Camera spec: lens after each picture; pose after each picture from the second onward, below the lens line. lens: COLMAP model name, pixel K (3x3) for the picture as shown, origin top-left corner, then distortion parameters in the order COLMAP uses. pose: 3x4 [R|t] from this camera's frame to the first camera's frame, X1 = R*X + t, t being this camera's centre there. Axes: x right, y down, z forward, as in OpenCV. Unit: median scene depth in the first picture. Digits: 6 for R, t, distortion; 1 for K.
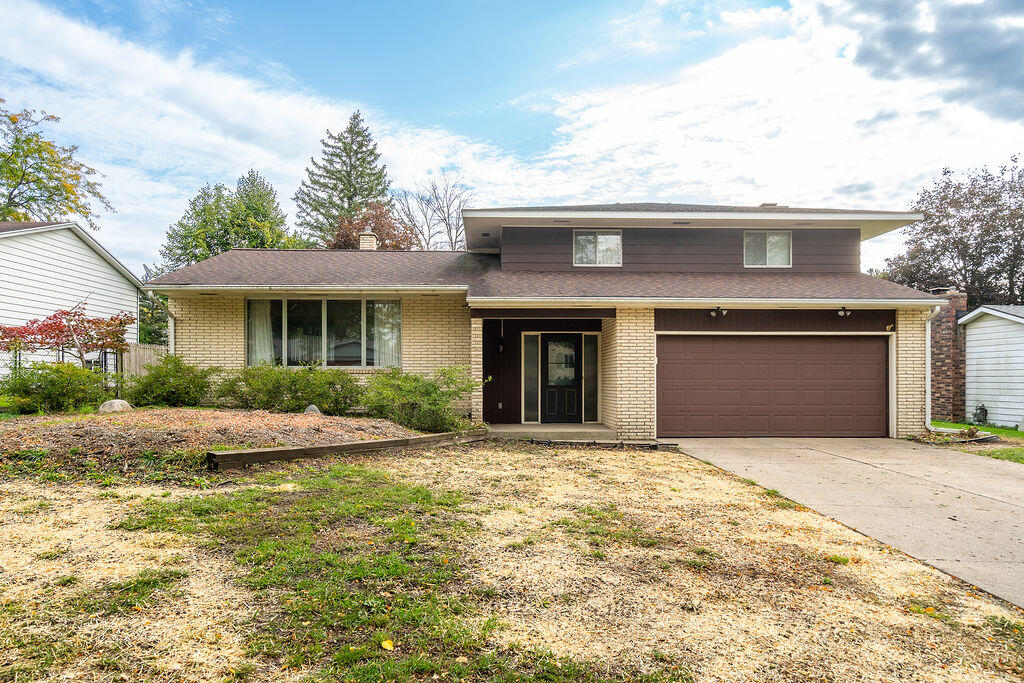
lens RADIAL K [[657.7, 0, 513.1], [0, 657.7, 375.4], [0, 0, 1]] dist [0.002539, 0.003272]
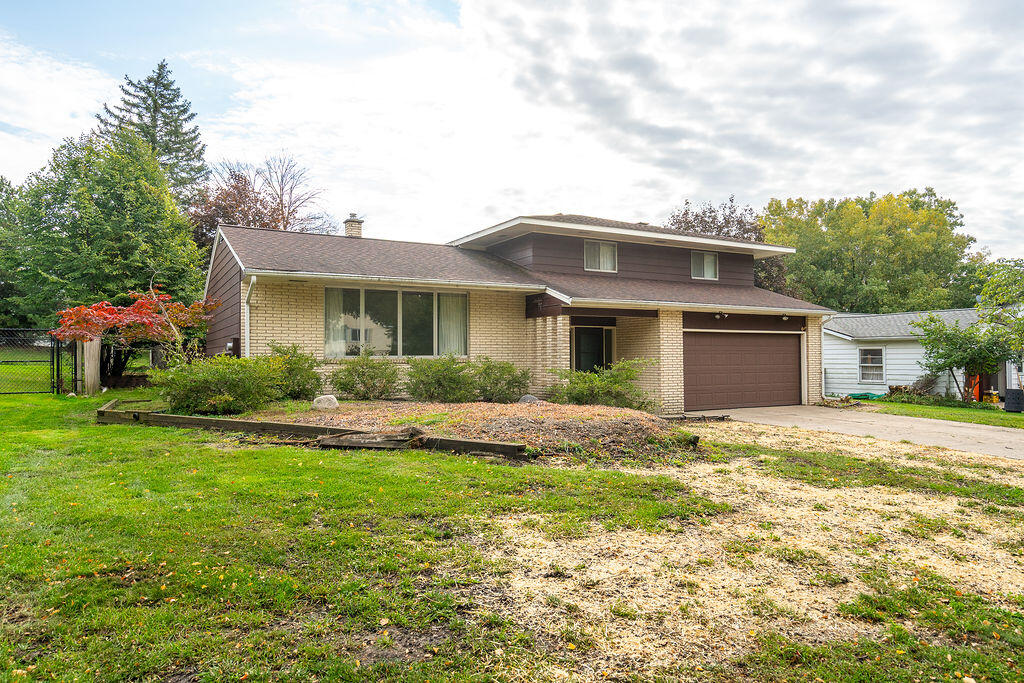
lens RADIAL K [[634.1, 0, 512.0], [0, 634.1, 341.5], [0, 0, 1]] dist [-0.000803, 0.001578]
pose [[0.882079, 0.004338, 0.471082, -0.390085], [0.002249, 0.999907, -0.013419, -0.016393], [-0.471097, 0.012897, 0.881987, 0.046830]]
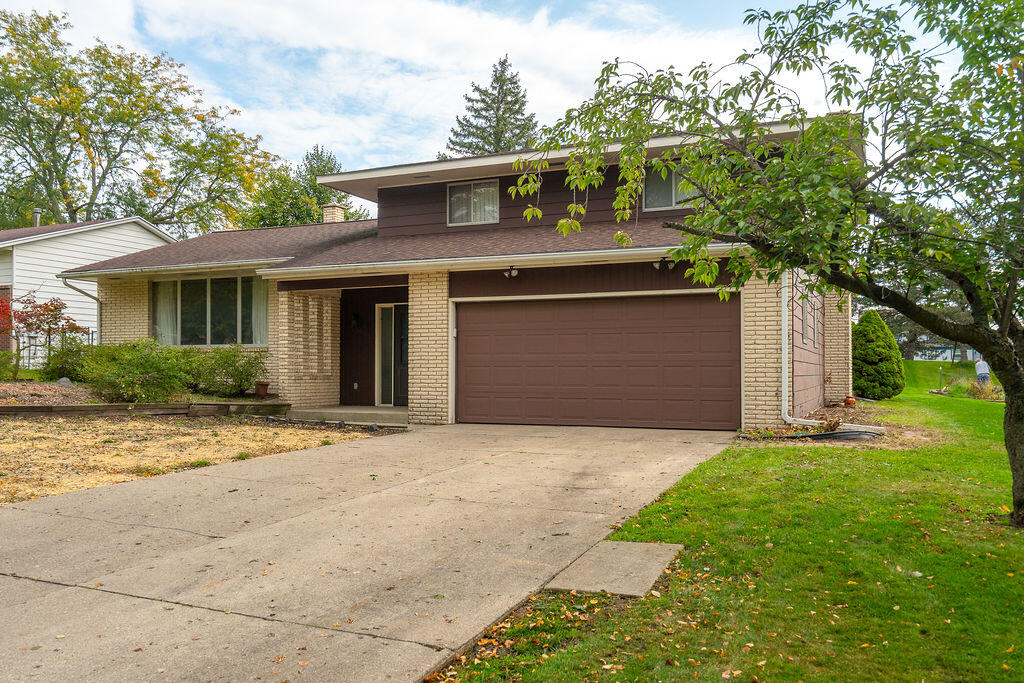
lens RADIAL K [[841.4, 0, 511.6], [0, 841.4, 367.2], [0, 0, 1]] dist [0.001356, 0.000469]
pose [[0.904244, -0.002113, -0.427010, 0.453214], [0.002513, 0.999997, 0.000374, 0.013490], [0.427008, -0.001411, 0.904247, 0.023851]]
